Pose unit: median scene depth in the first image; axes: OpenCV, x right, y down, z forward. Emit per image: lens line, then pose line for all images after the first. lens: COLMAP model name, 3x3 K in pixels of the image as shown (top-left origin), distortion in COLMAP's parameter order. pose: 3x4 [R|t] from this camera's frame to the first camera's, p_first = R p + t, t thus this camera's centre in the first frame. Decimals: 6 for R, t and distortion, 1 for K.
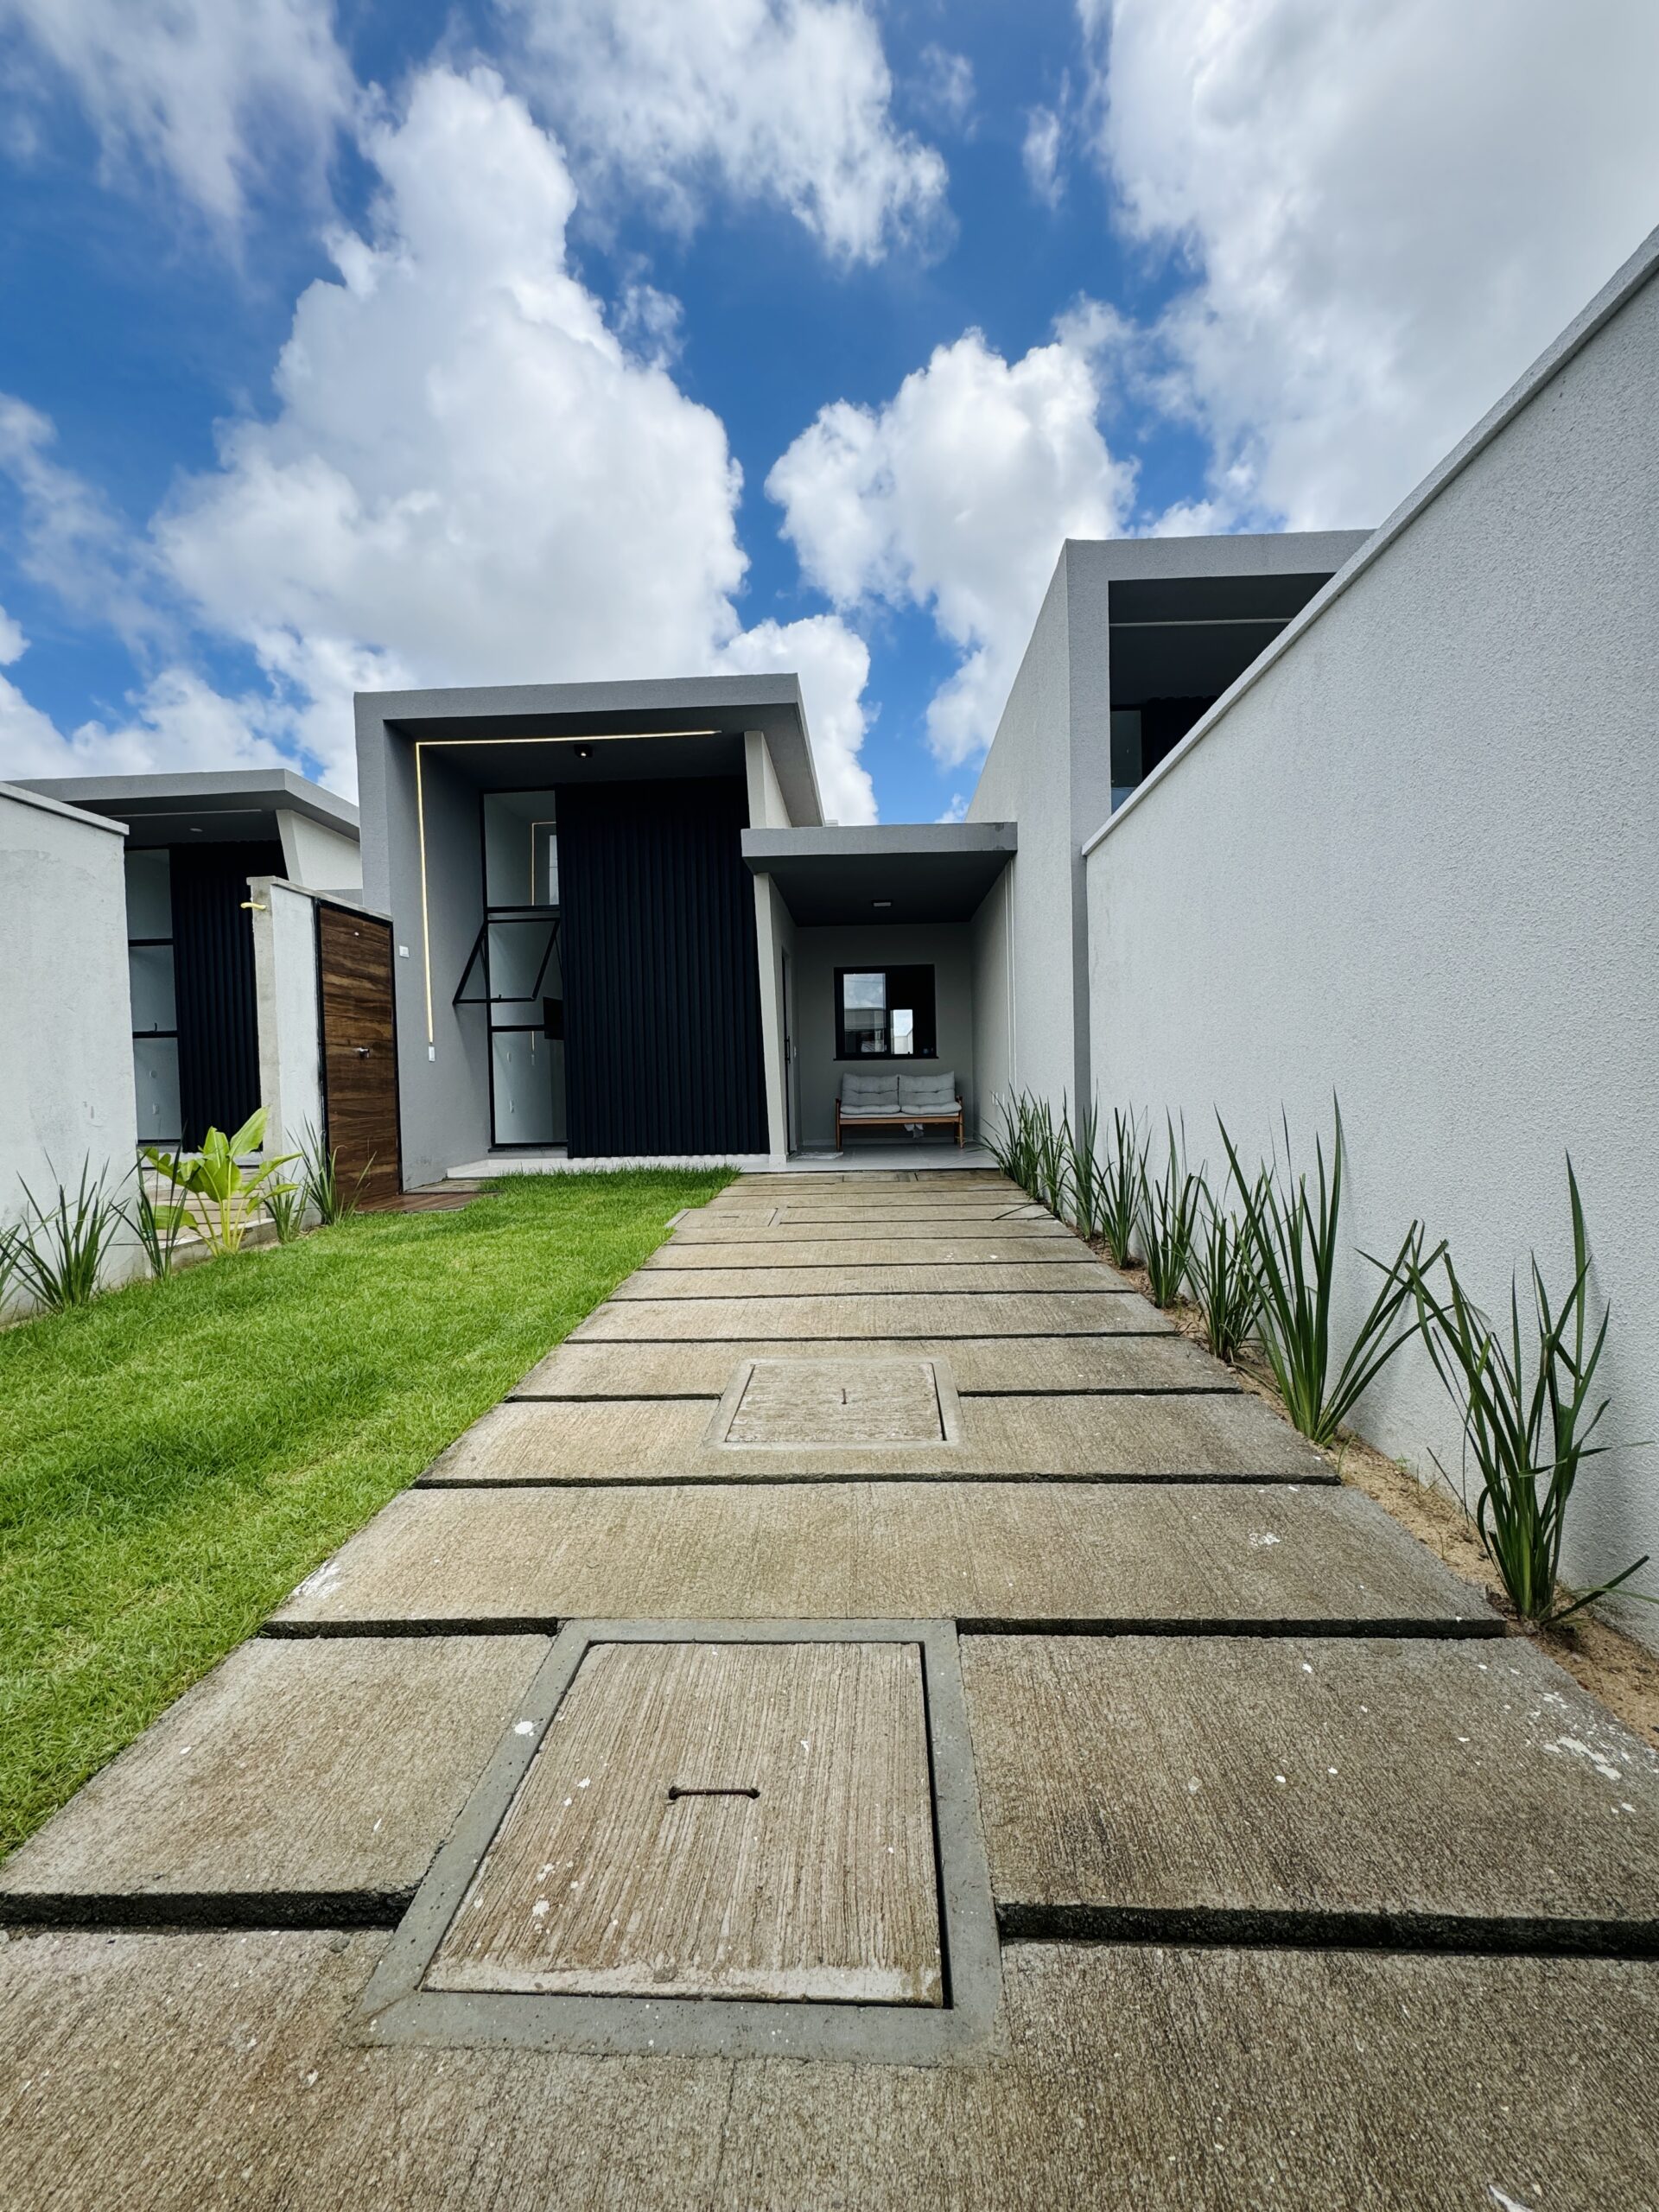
lens RADIAL K [[882.9, 0, 834.8], [0, 882.9, 1107.4], [0, 0, 1]] dist [-0.002625, 0.000212]
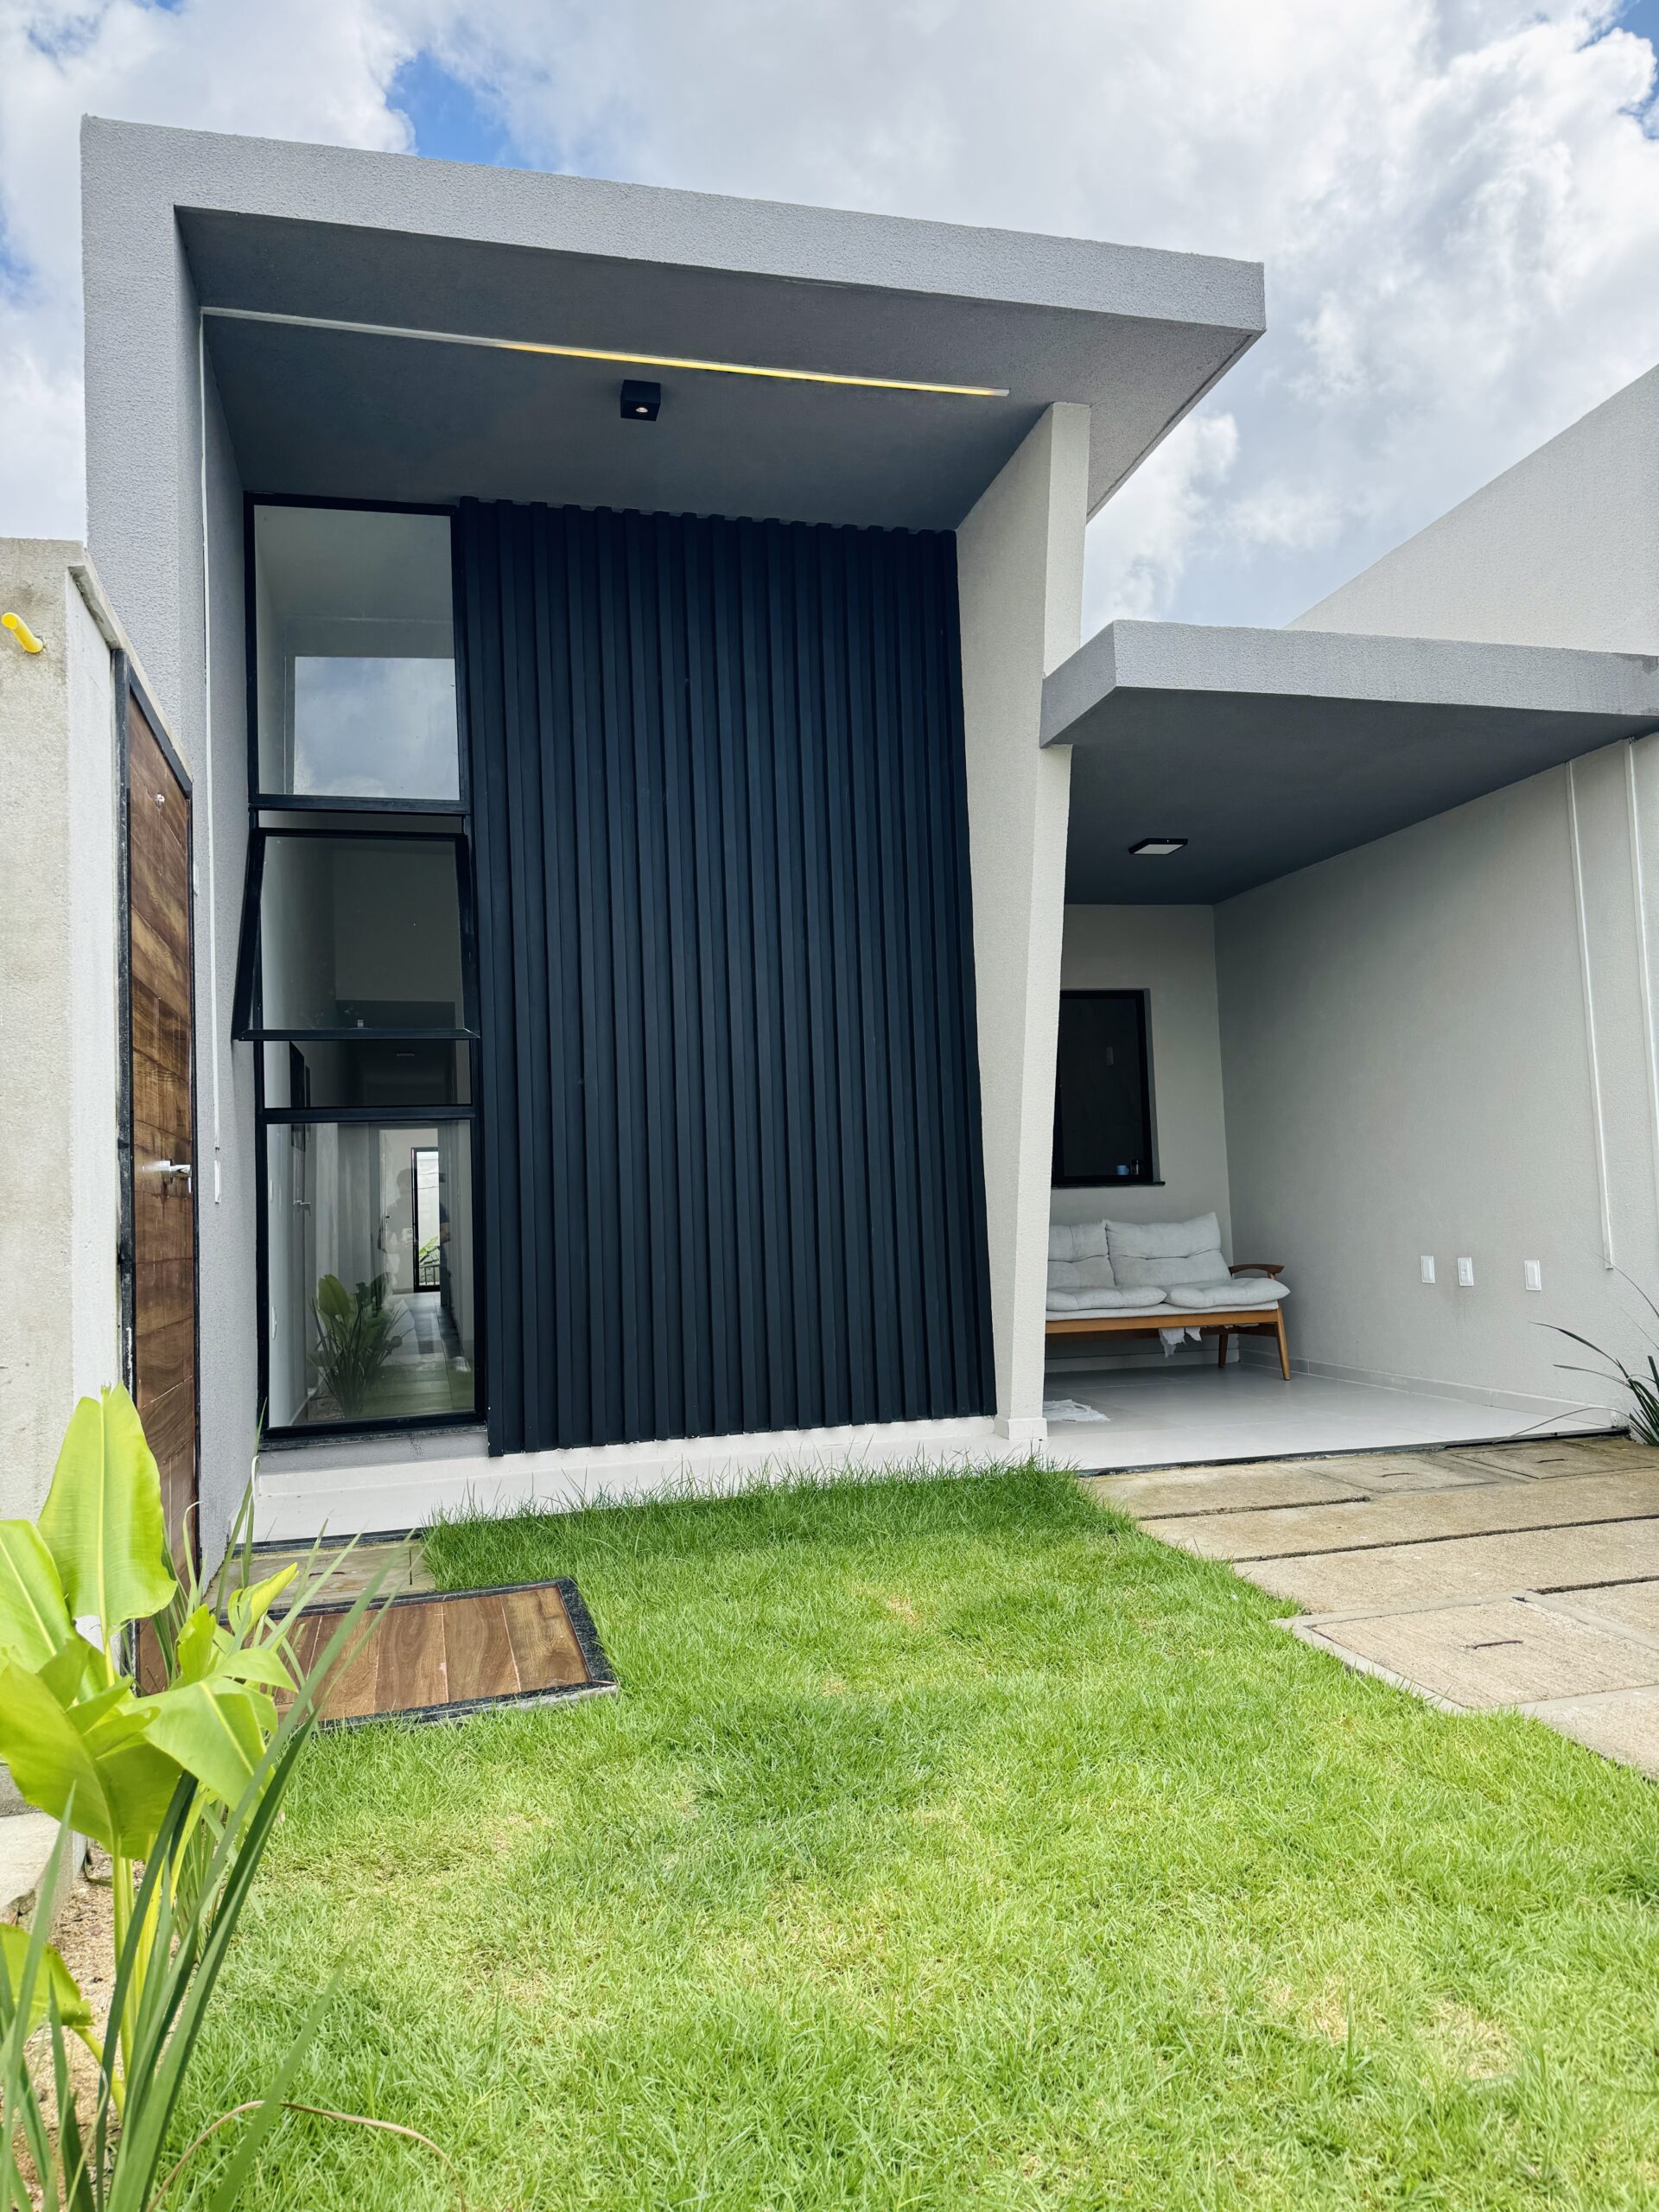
lens RADIAL K [[1539.6, 0, 823.4], [0, 1539.6, 1116.5], [0, 0, 1]] dist [0.110712, -0.177074]
pose [[0.956135, 0.004870, 0.292885, -0.497922], [0.024967, 0.994868, -0.098049, -0.024838], [-0.291860, 0.101061, 0.951107, 0.430906]]
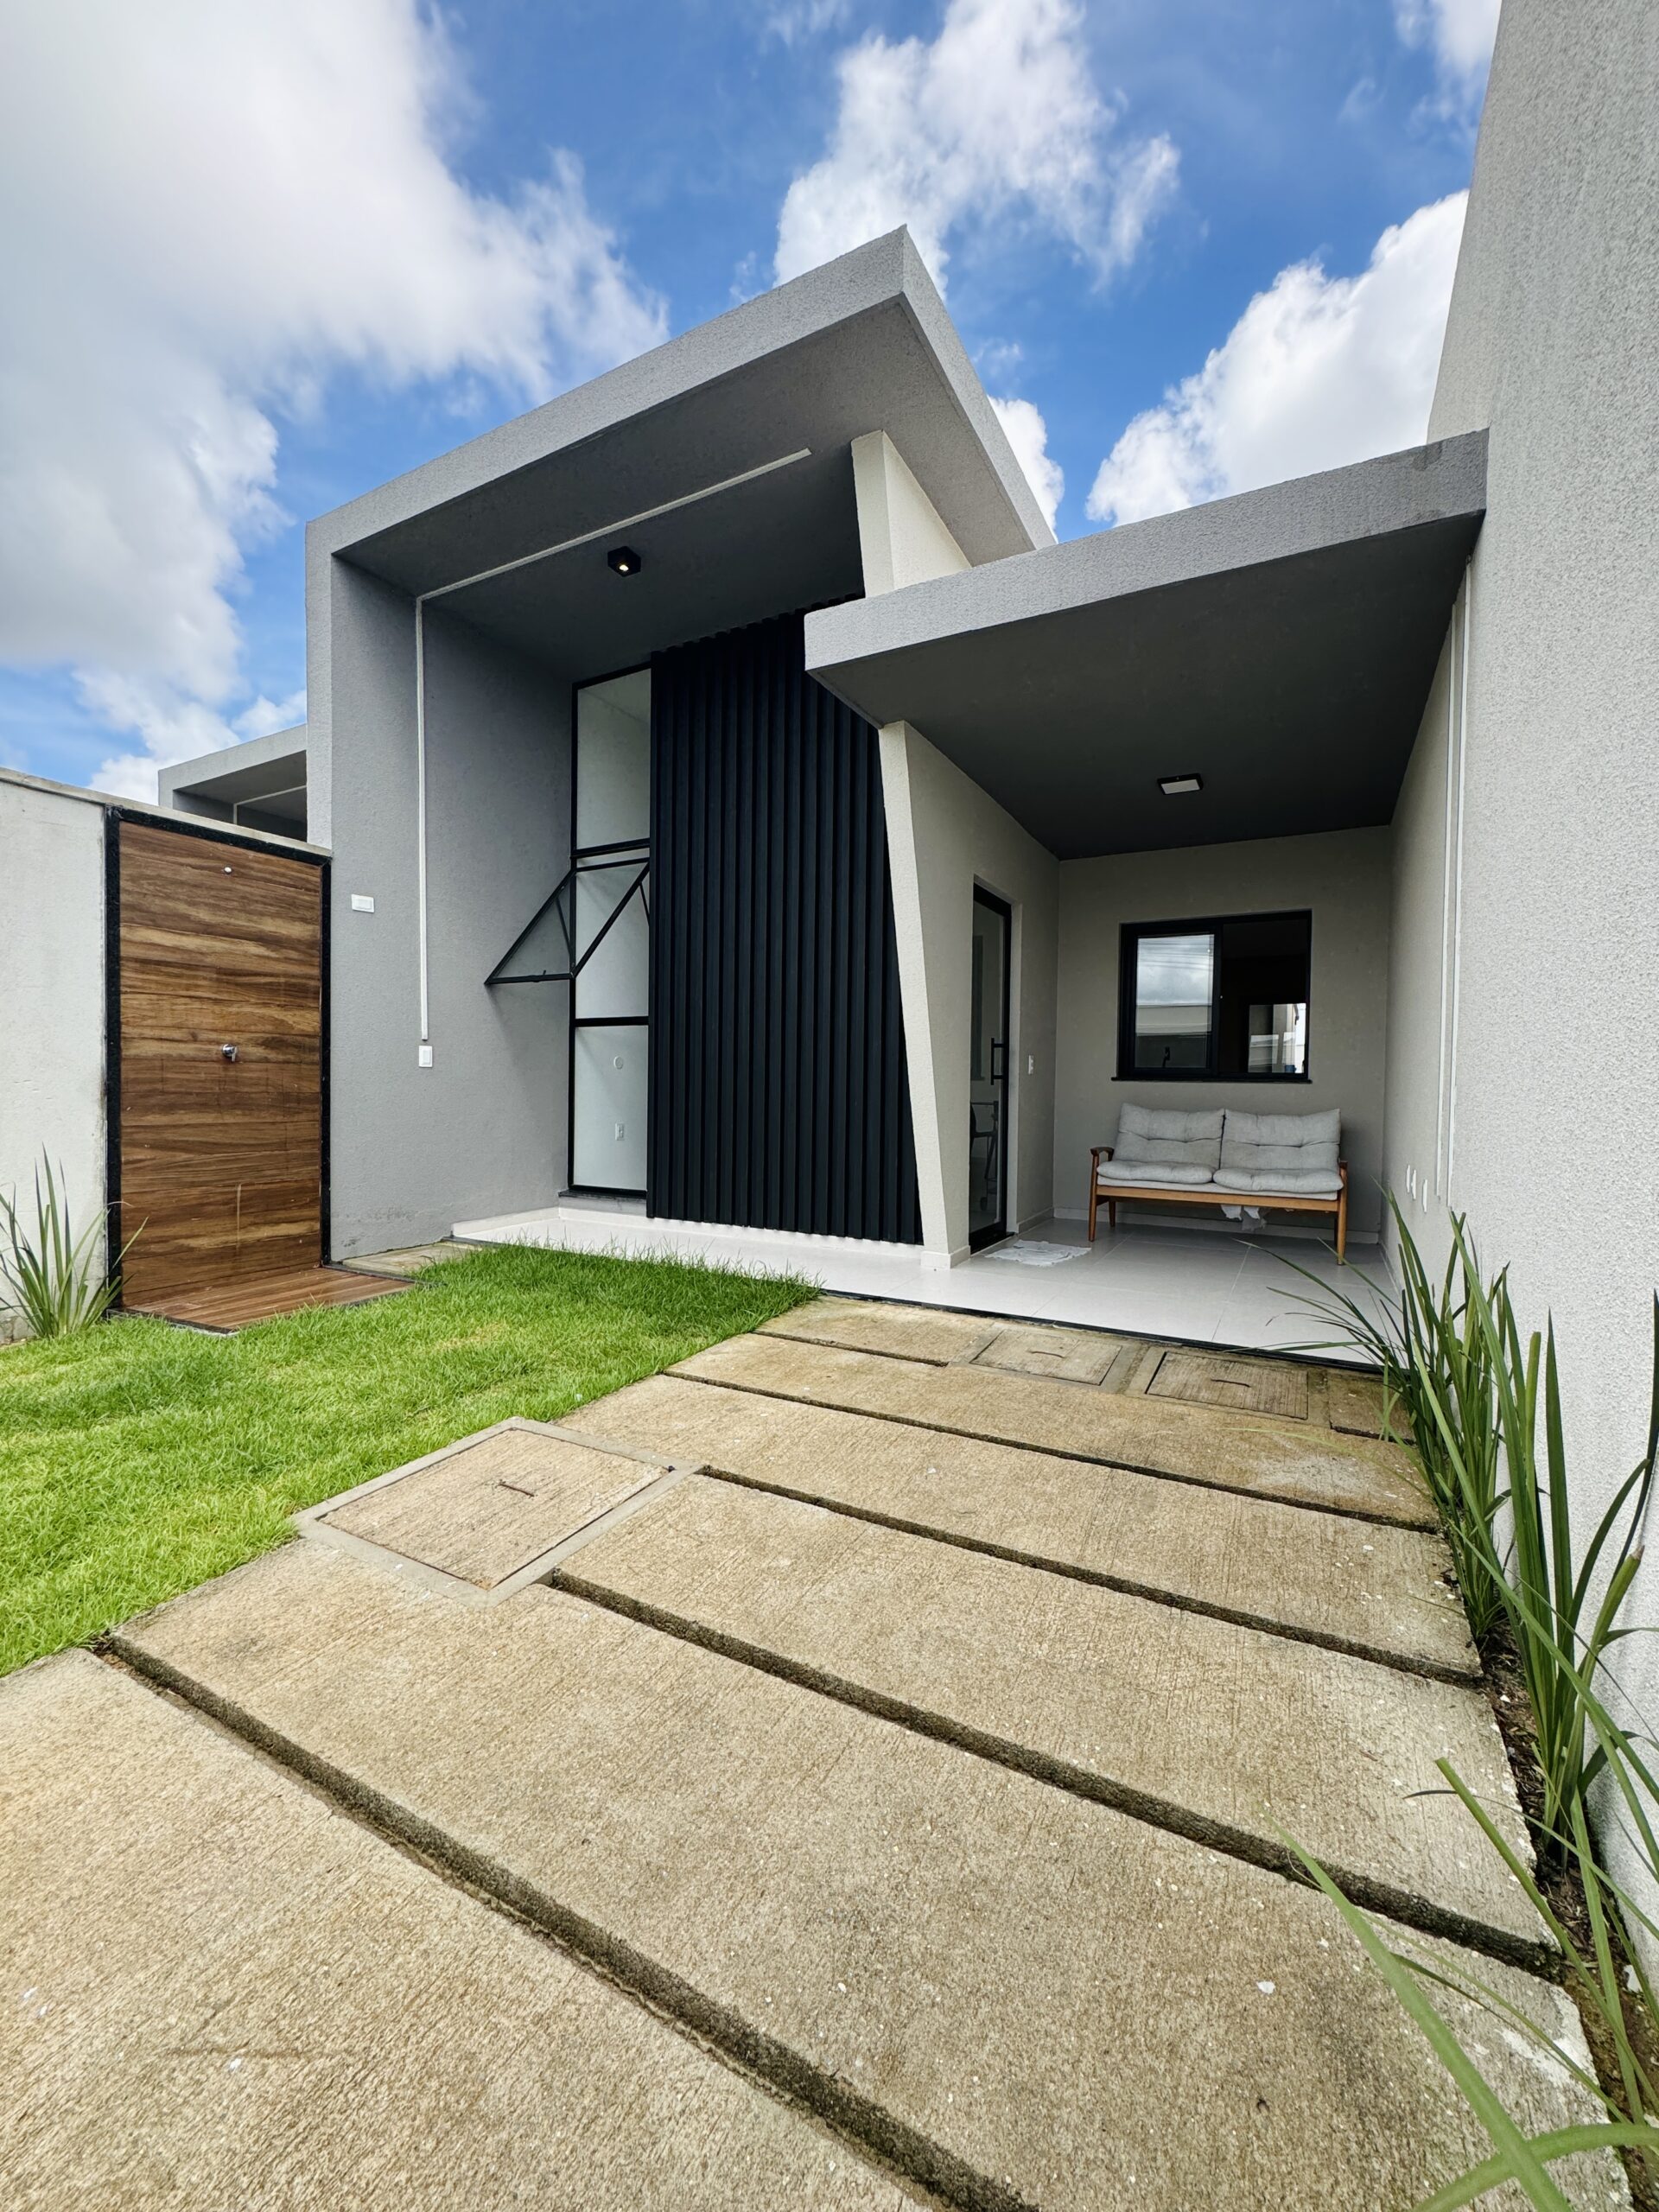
lens RADIAL K [[880.3, 0, 832.1], [0, 880.3, 1106.0], [0, 0, 1]] dist [-0.002049, 0.000336]
pose [[0.896539, 0.045443, -0.440628, 0.154040], [-0.048011, 0.998833, 0.005324, -0.049627], [0.440356, 0.016382, 0.897674, 0.641889]]
